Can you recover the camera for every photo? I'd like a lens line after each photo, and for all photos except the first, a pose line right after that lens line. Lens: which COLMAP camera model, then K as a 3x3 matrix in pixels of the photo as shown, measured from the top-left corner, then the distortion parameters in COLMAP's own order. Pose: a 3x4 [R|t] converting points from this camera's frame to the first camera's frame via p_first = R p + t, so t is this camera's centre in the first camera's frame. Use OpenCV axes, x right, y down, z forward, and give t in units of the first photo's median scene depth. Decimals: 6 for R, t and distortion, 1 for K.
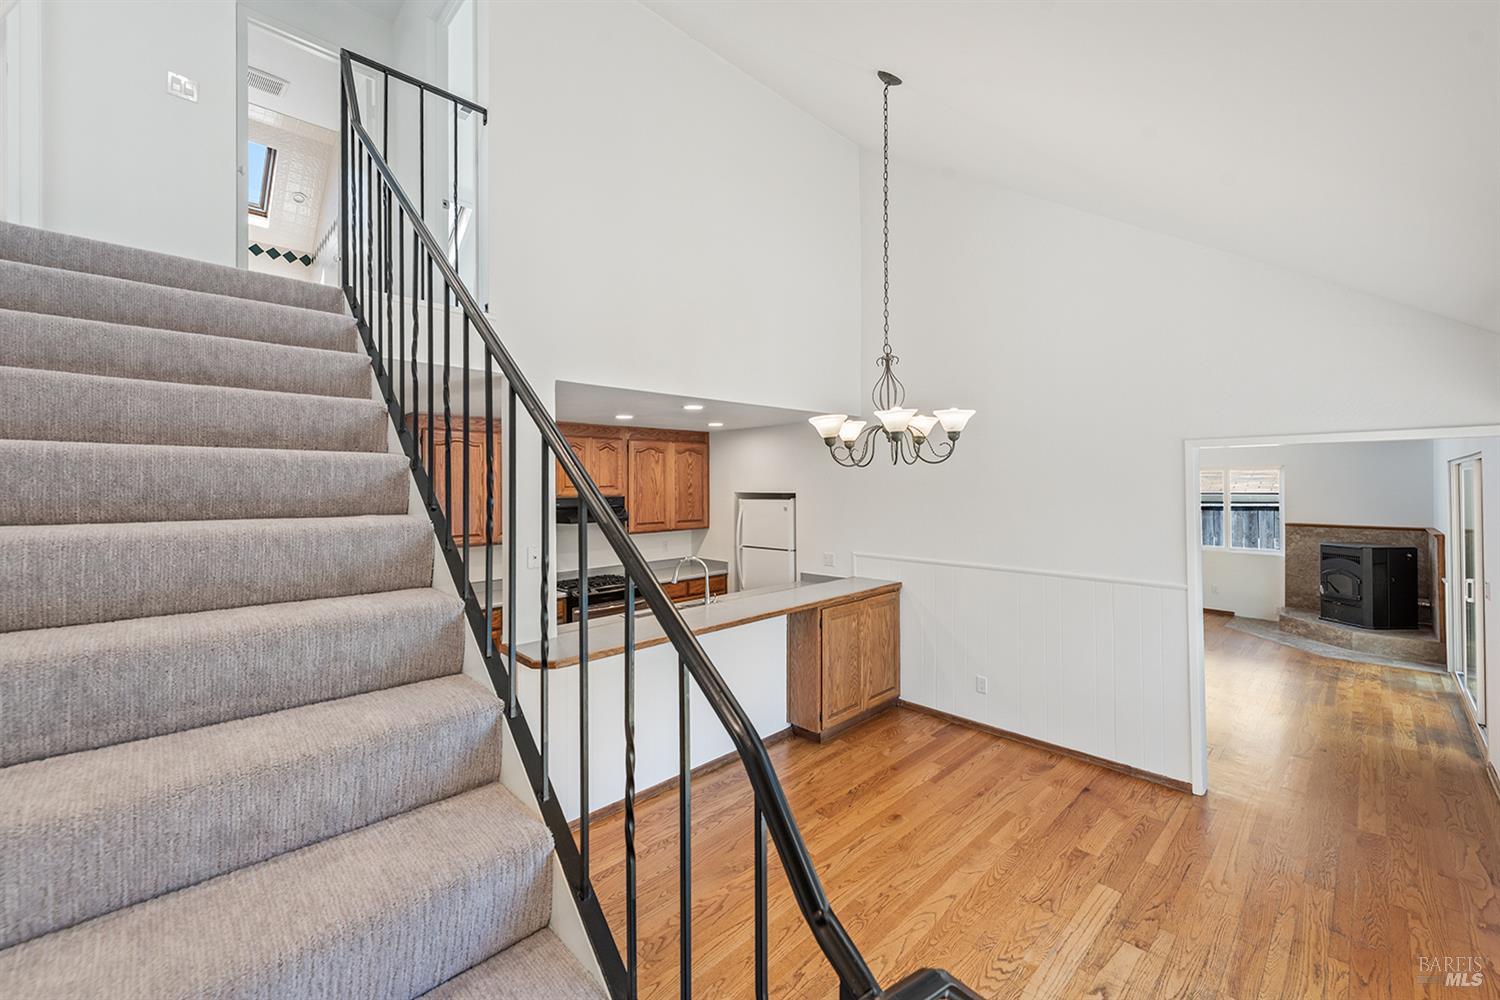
lens RADIAL K [[606.3, 0, 751.2], [0, 606.3, 476.9], [0, 0, 1]] dist [0.000225, -0.000629]
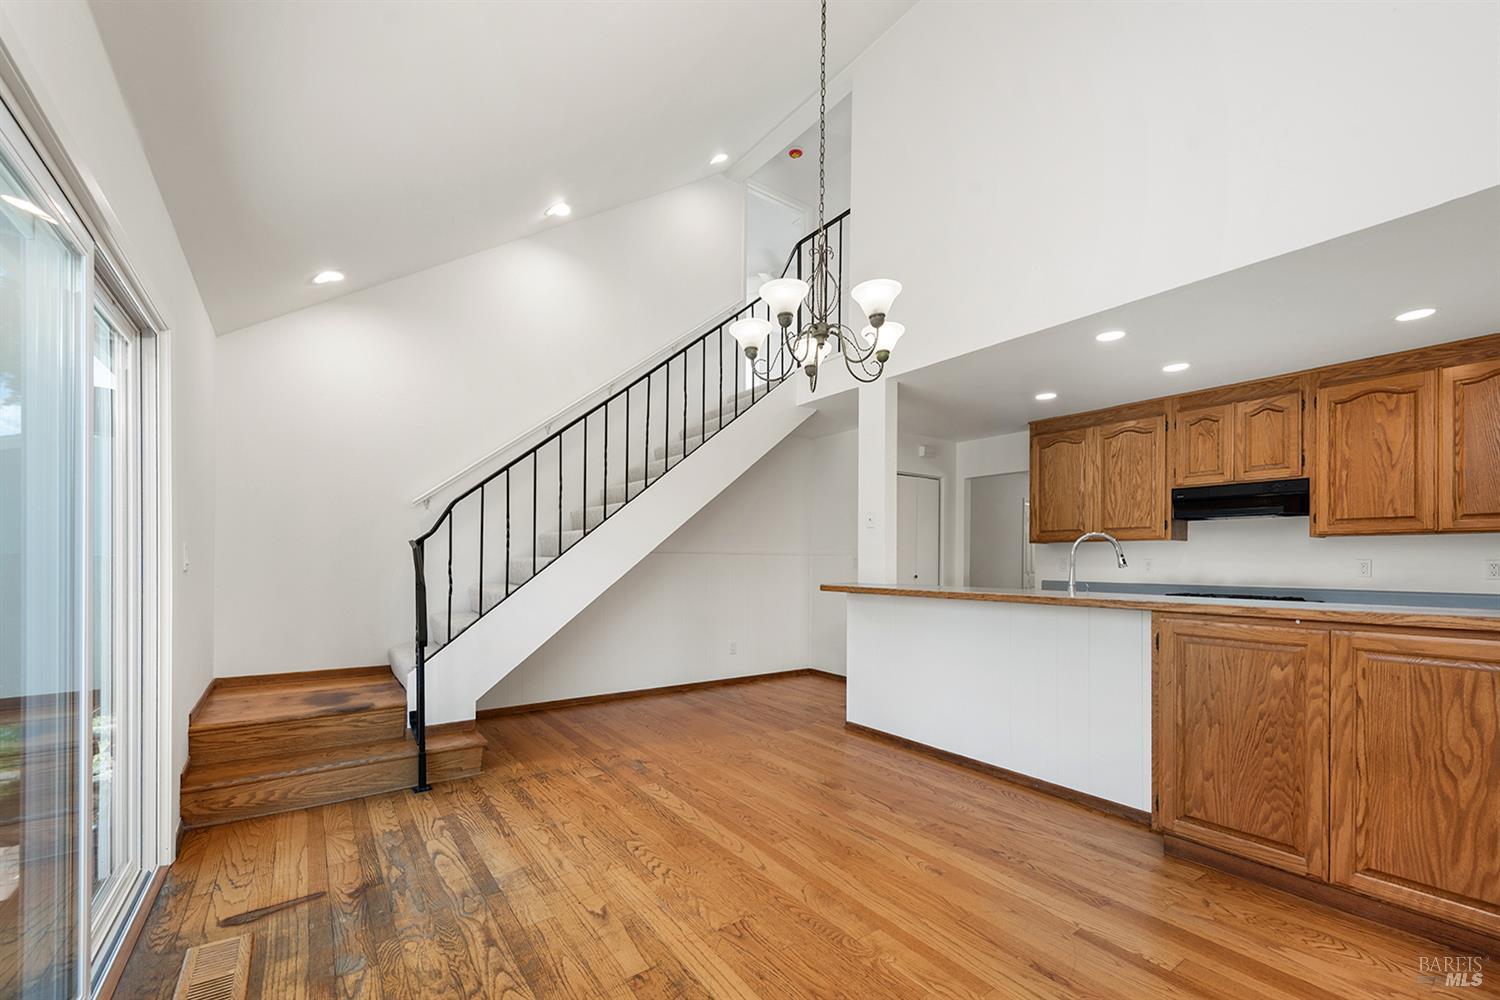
lens RADIAL K [[623.2, 0, 746.8], [0, 623.2, 561.0], [0, 0, 1]] dist [0.000426, -0.000154]
pose [[-0.157071, 0.007504, -0.987559, 1.181334], [0.003547, 0.999969, 0.007034, 0.248317], [0.987581, -0.002398, -0.157093, 1.097816]]
